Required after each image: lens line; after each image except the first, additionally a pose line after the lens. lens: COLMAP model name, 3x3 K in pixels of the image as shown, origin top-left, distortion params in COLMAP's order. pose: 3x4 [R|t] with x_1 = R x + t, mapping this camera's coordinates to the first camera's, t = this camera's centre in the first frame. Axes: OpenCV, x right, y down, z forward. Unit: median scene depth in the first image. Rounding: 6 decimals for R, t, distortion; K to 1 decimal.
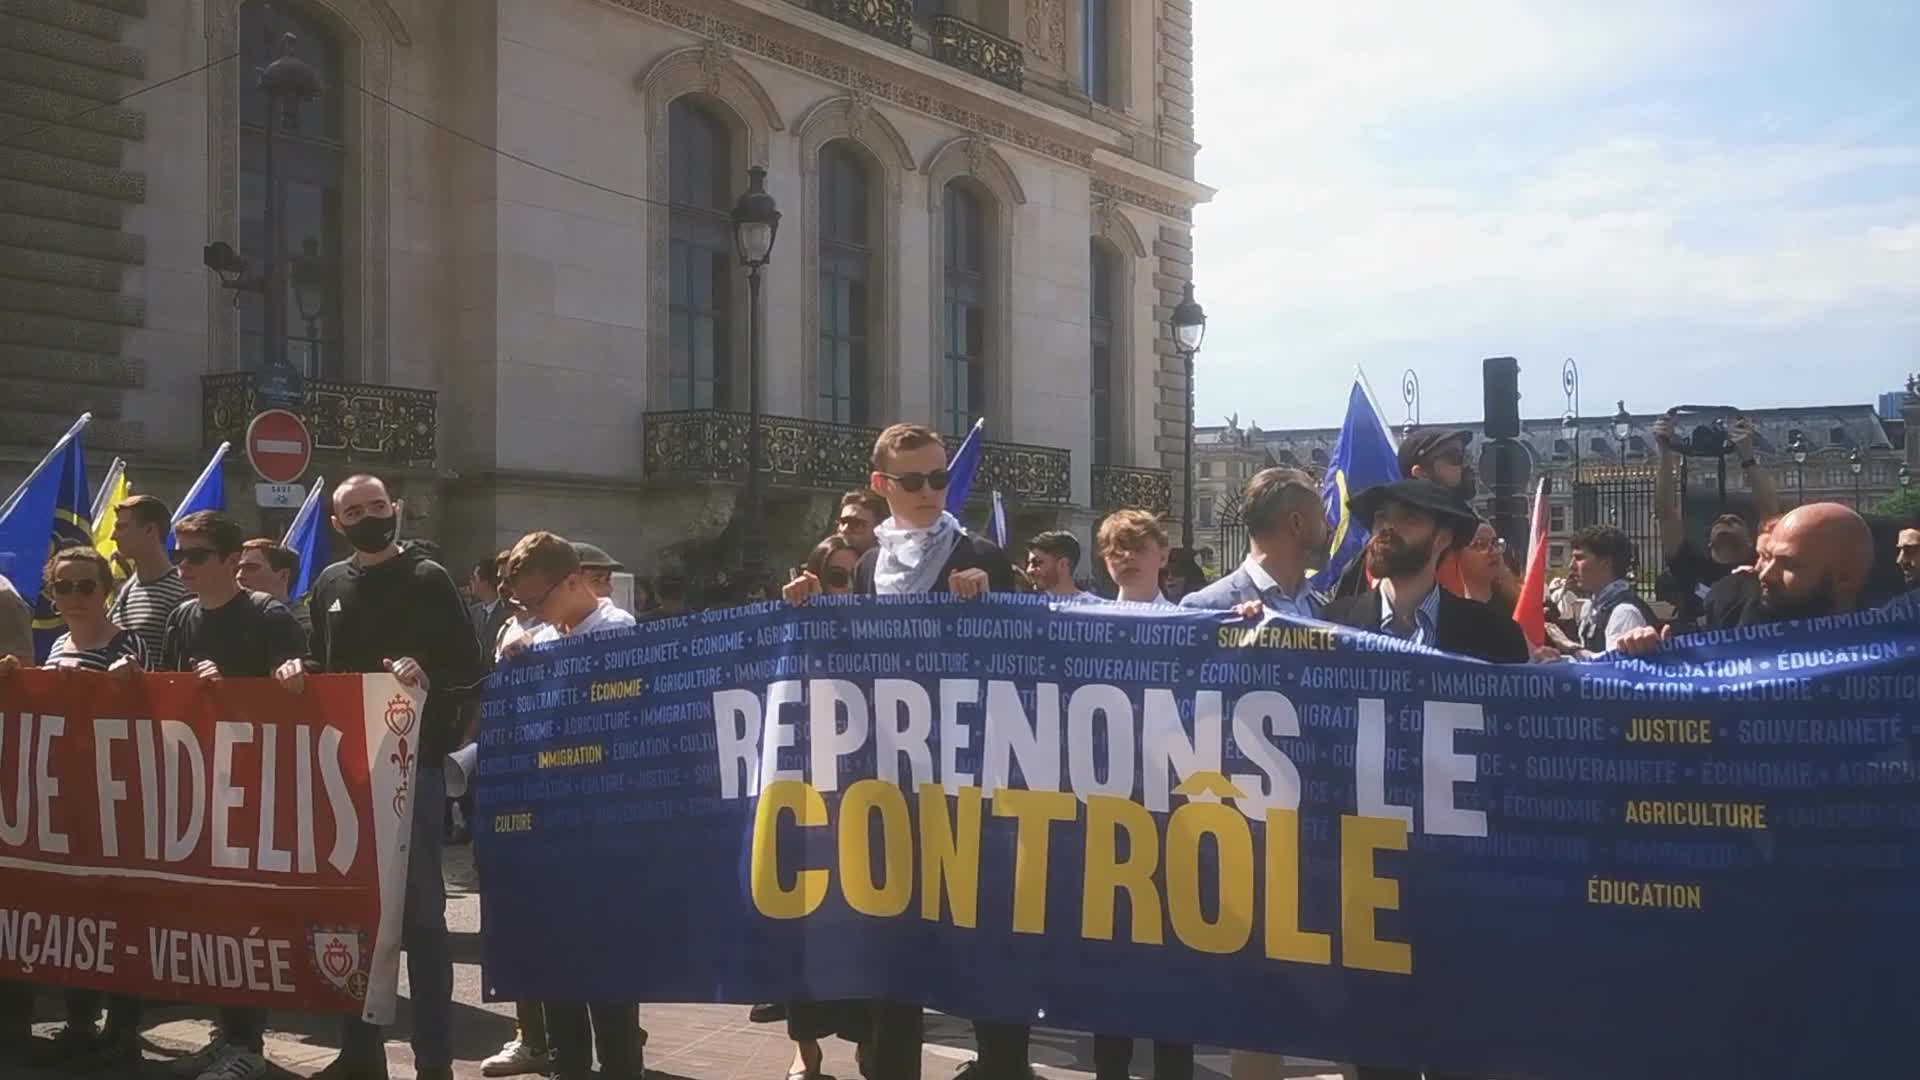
lens RADIAL K [[2077.4, 0, 960.0], [0, 2077.4, 540.0], [0, 0, 1]] dist [0.090066, -0.014849]
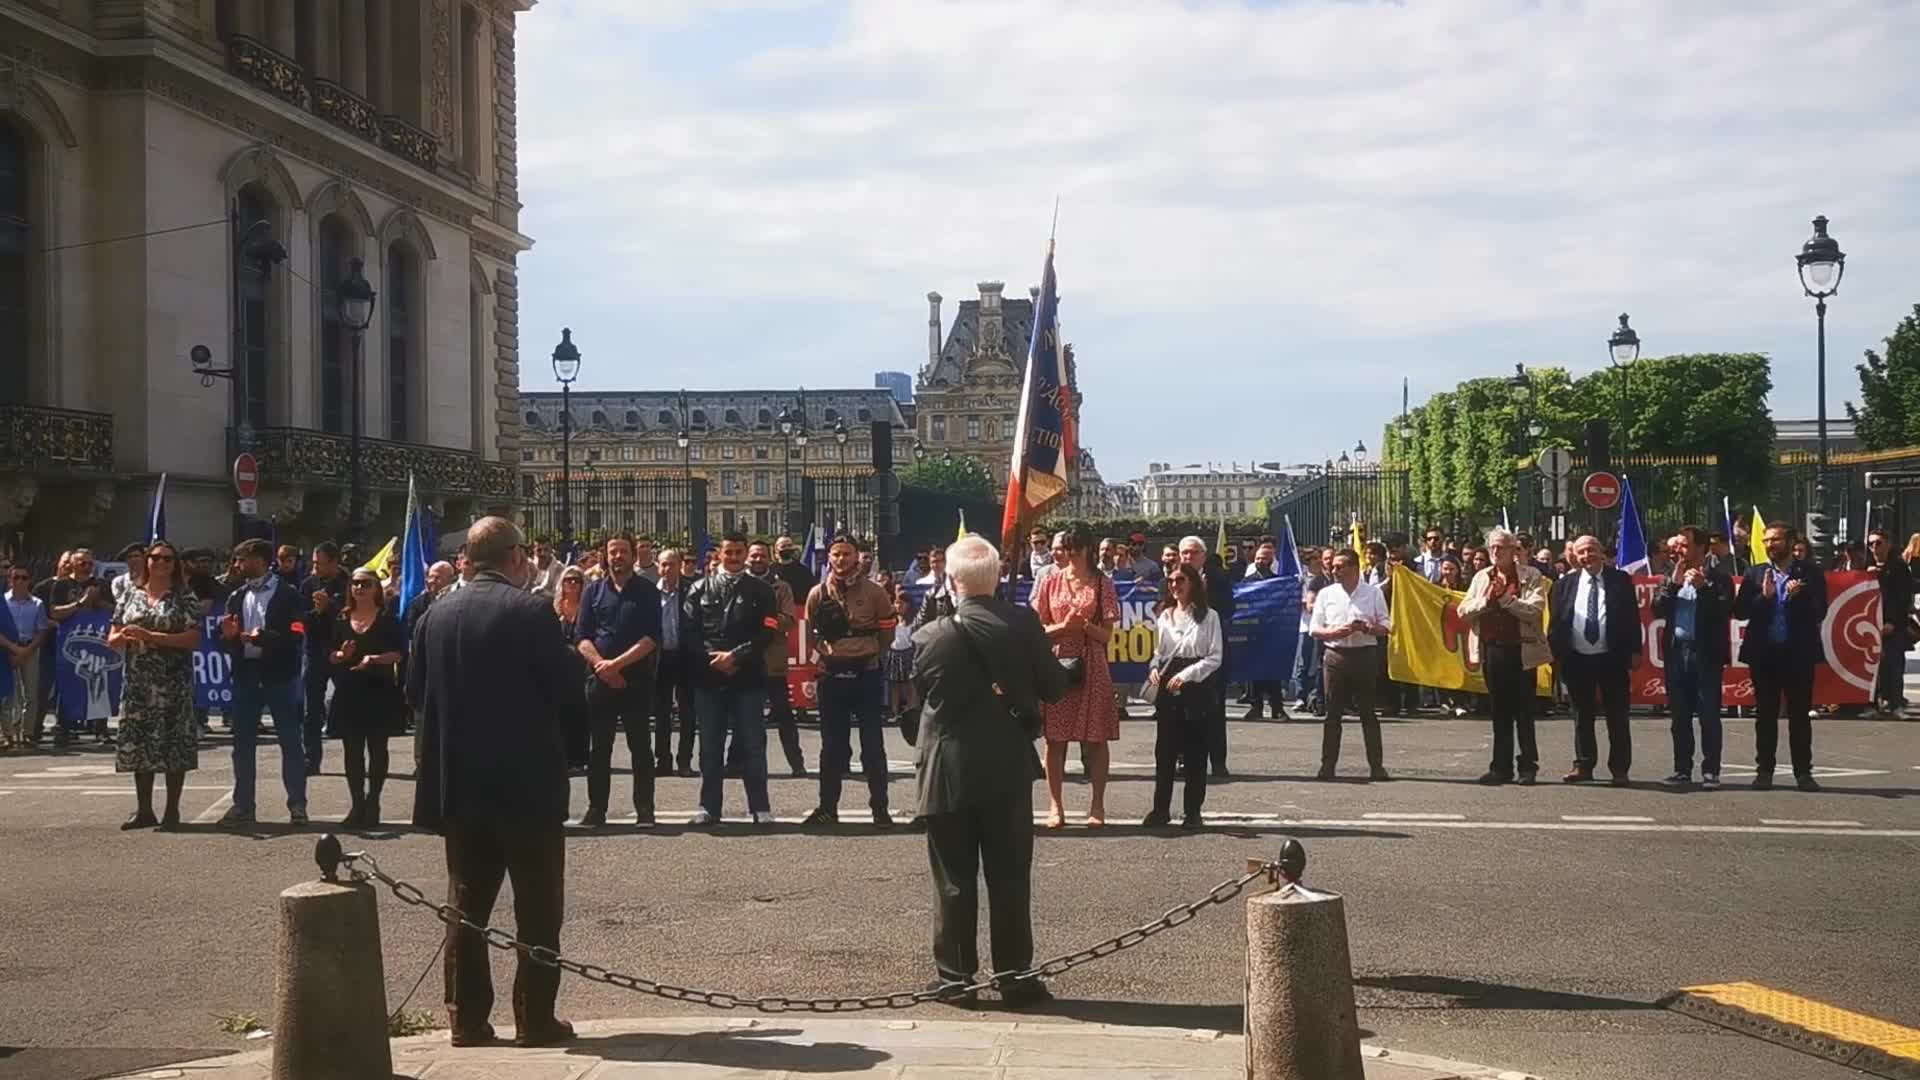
lens RADIAL K [[2077.4, 0, 960.0], [0, 2077.4, 540.0], [0, 0, 1]] dist [0.090066, -0.014849]
pose [[0.897549, 0.002707, 0.440906, -0.269127], [-0.011551, 0.999782, 0.017376, -0.015030], [-0.440763, -0.020689, 0.897385, -0.336920]]
